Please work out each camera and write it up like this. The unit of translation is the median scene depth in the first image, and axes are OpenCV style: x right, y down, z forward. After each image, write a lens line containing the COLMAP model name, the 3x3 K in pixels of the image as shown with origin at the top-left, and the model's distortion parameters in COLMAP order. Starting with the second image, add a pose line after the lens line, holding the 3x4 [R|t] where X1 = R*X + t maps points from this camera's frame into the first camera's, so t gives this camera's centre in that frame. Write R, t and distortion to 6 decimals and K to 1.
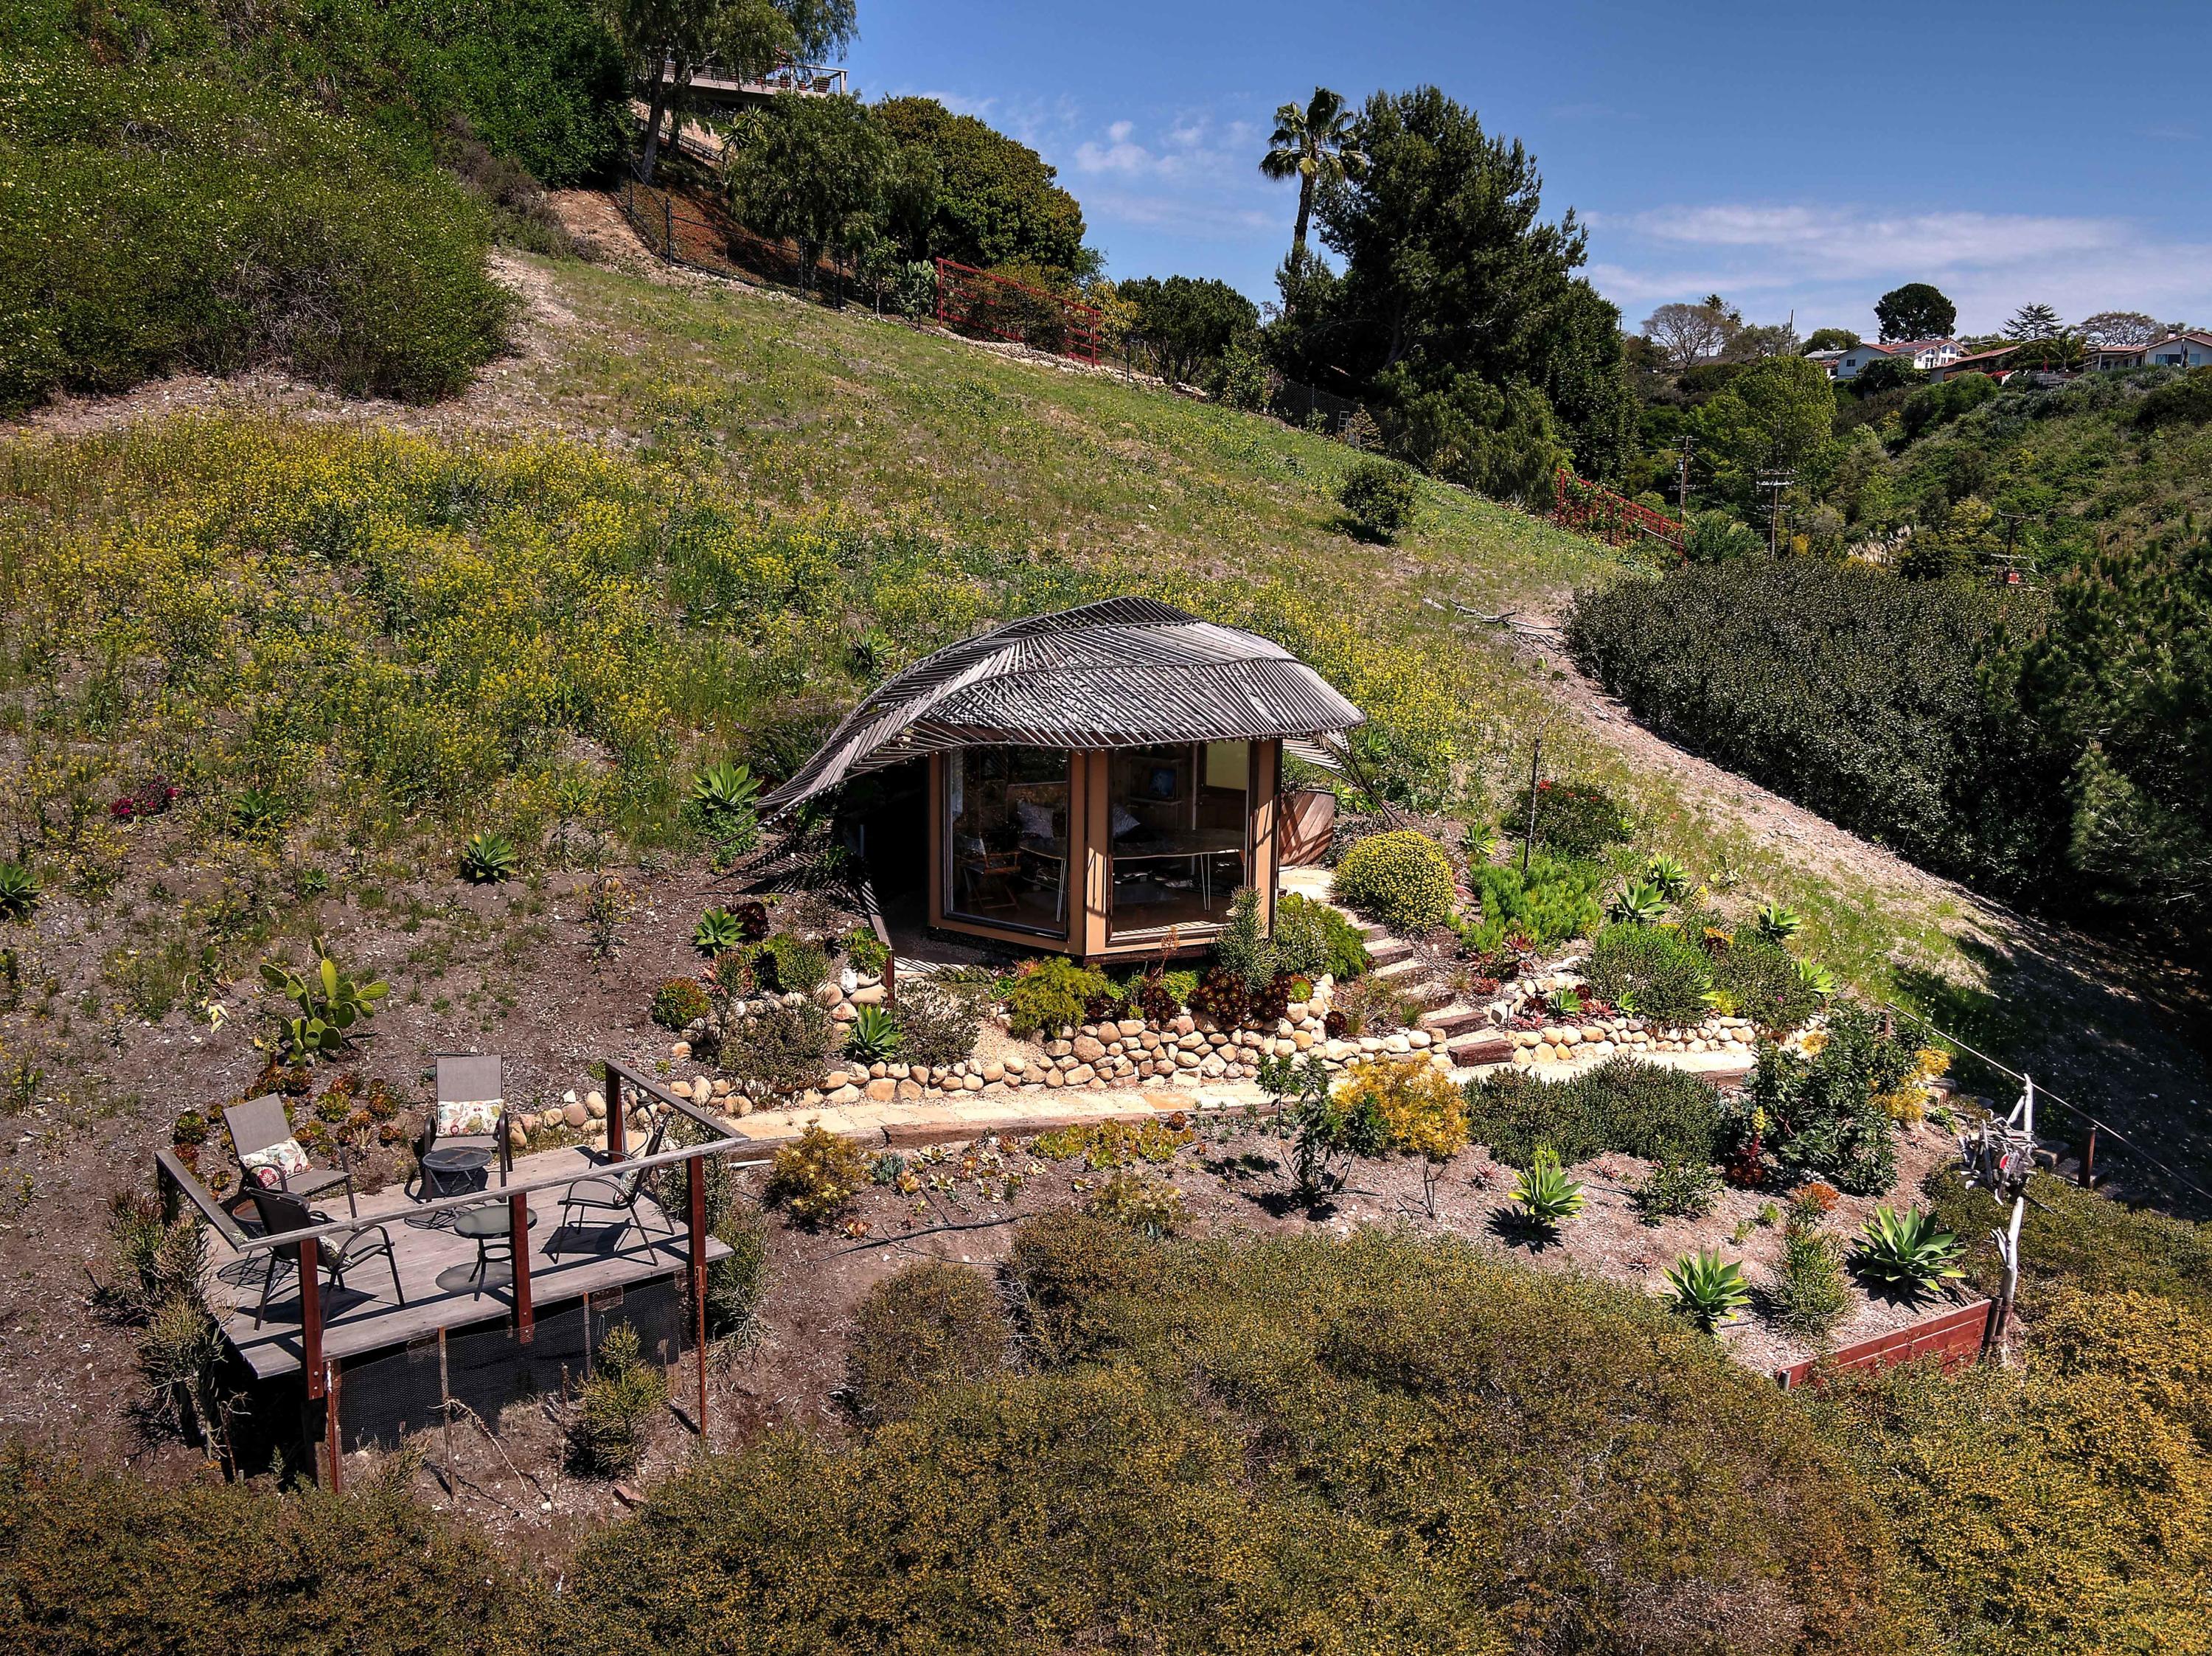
lens RADIAL K [[1886.8, 0, 1105.0], [0, 1886.8, 829.8], [0, 0, 1]] dist [-0.002963, -0.014161]
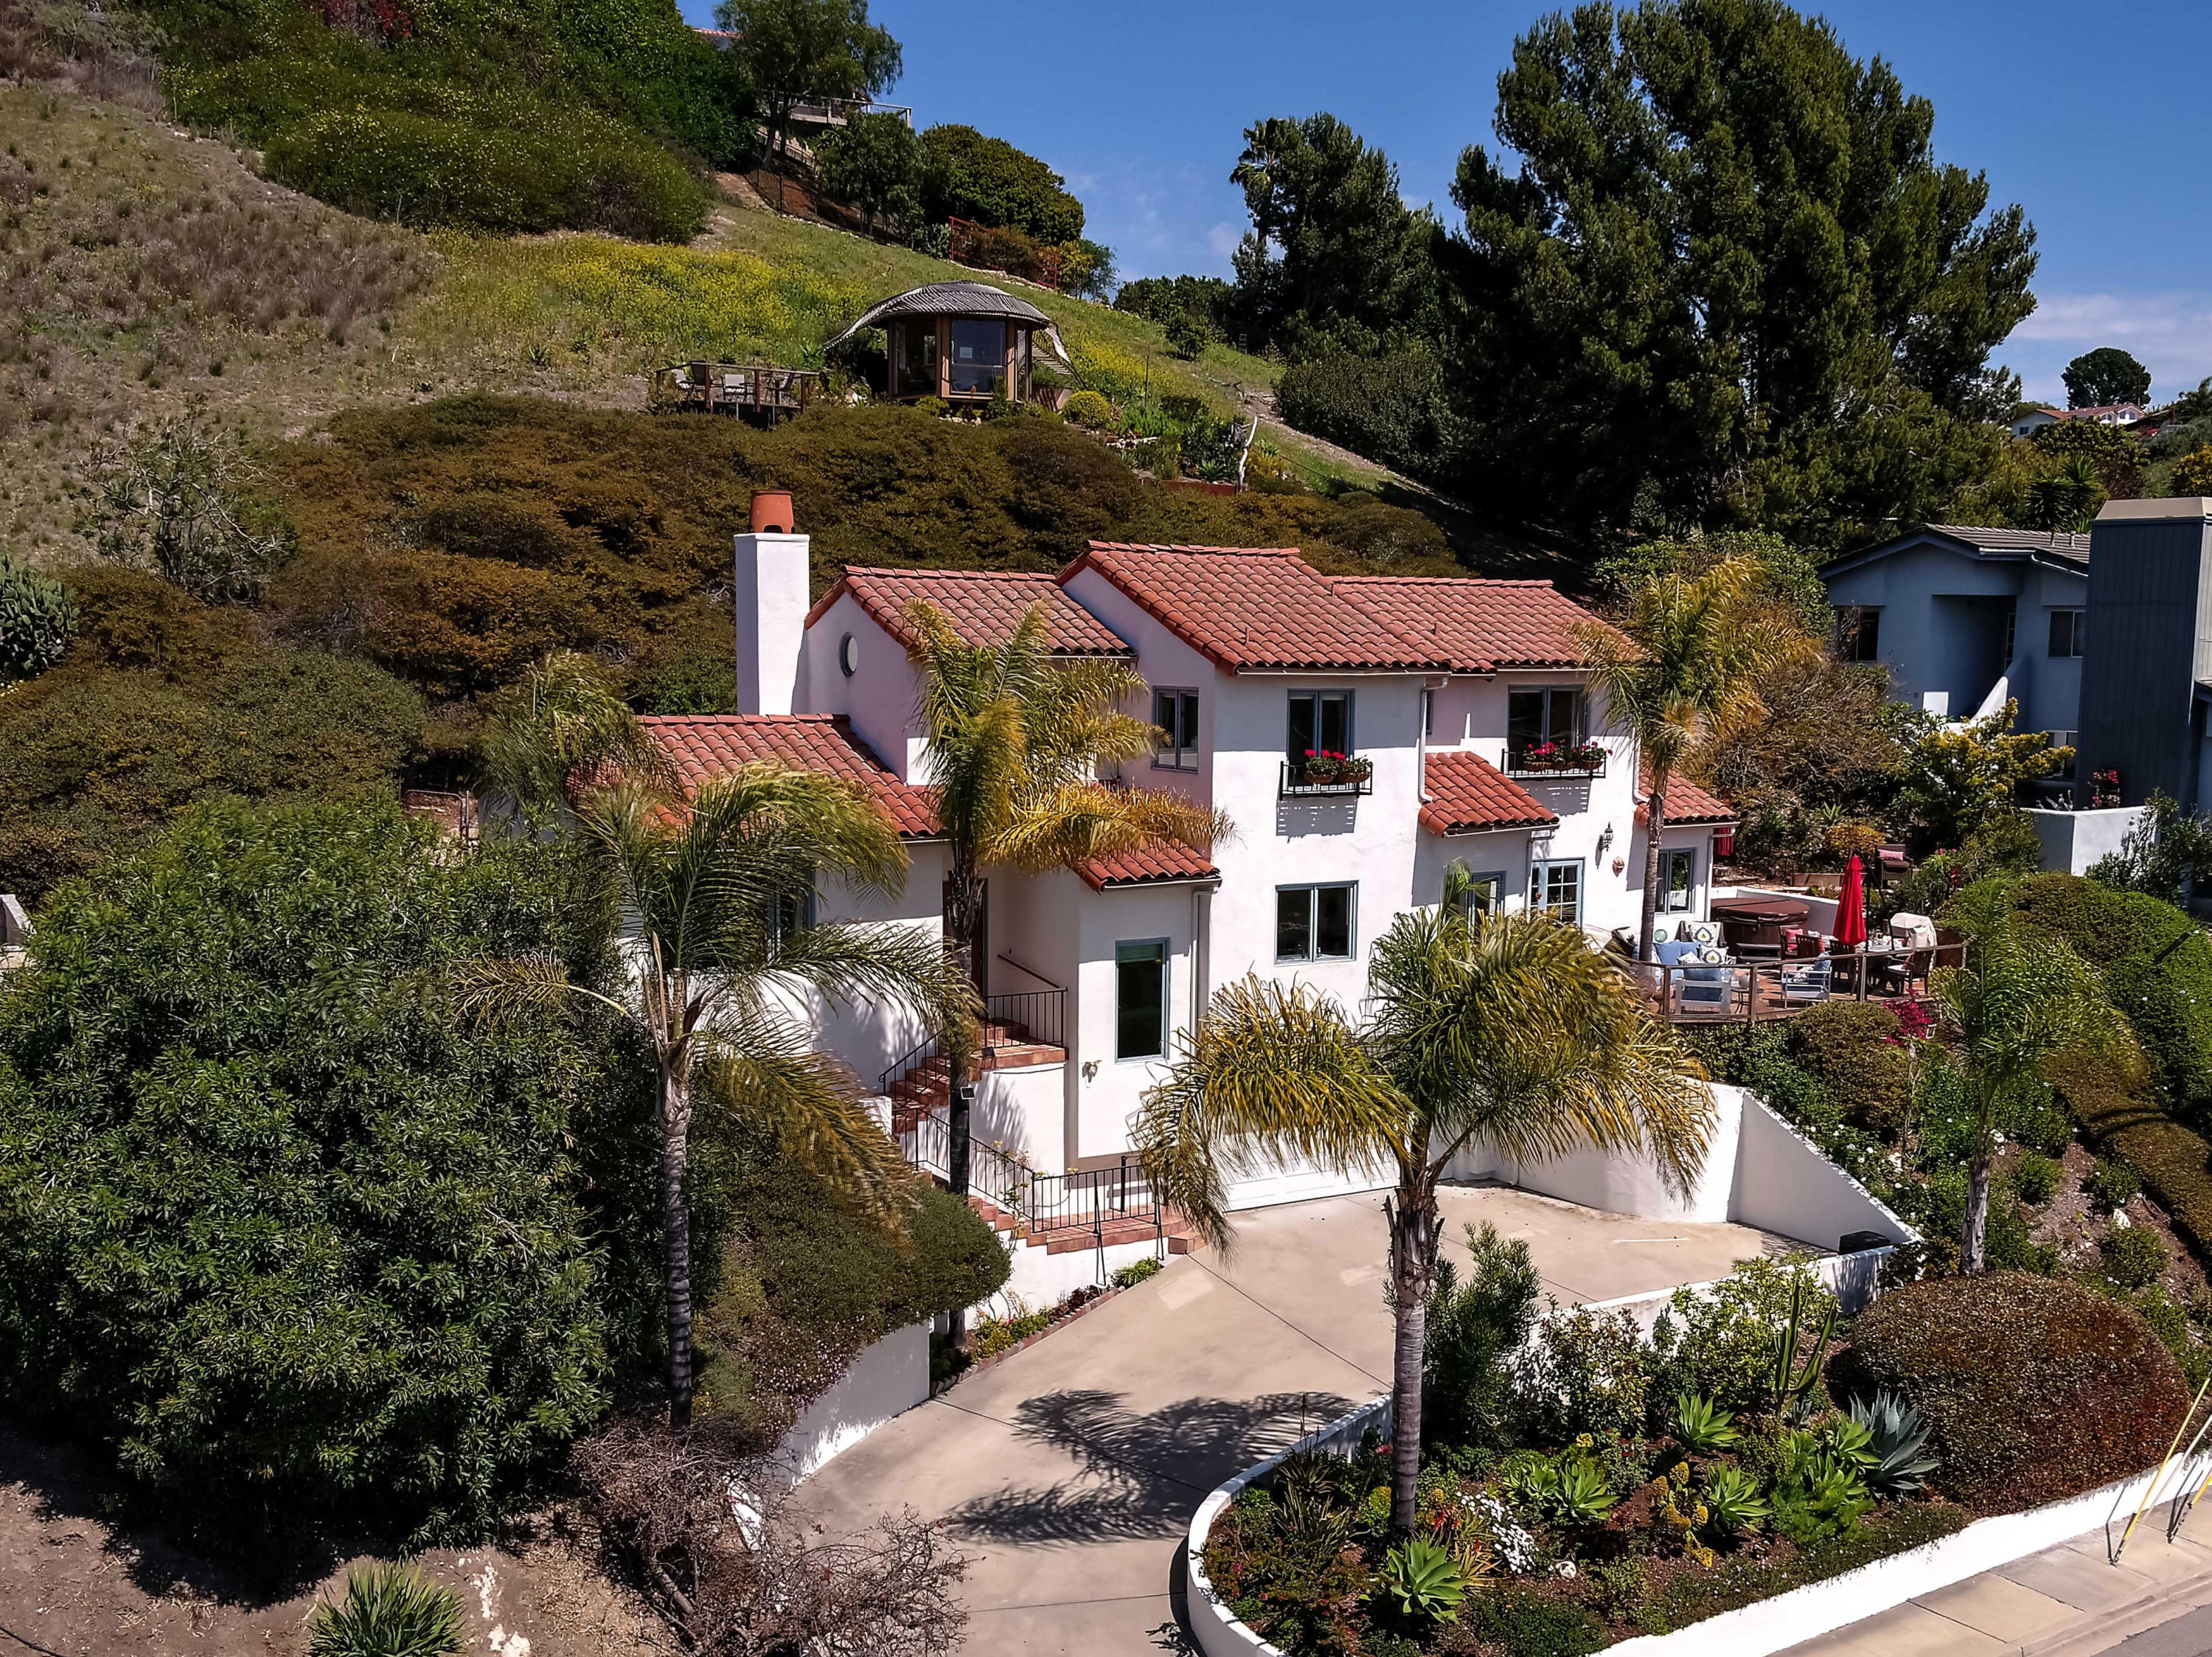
lens RADIAL K [[2107.4, 0, 1106.4], [0, 2107.4, 828.3], [0, 0, 1]] dist [-0.012294, 0.000000]
pose [[0.998495, 0.012642, -0.053365, 0.122236], [-0.015841, 0.998074, -0.059970, 0.266447], [0.052504, 0.060725, 0.996773, -0.610900]]
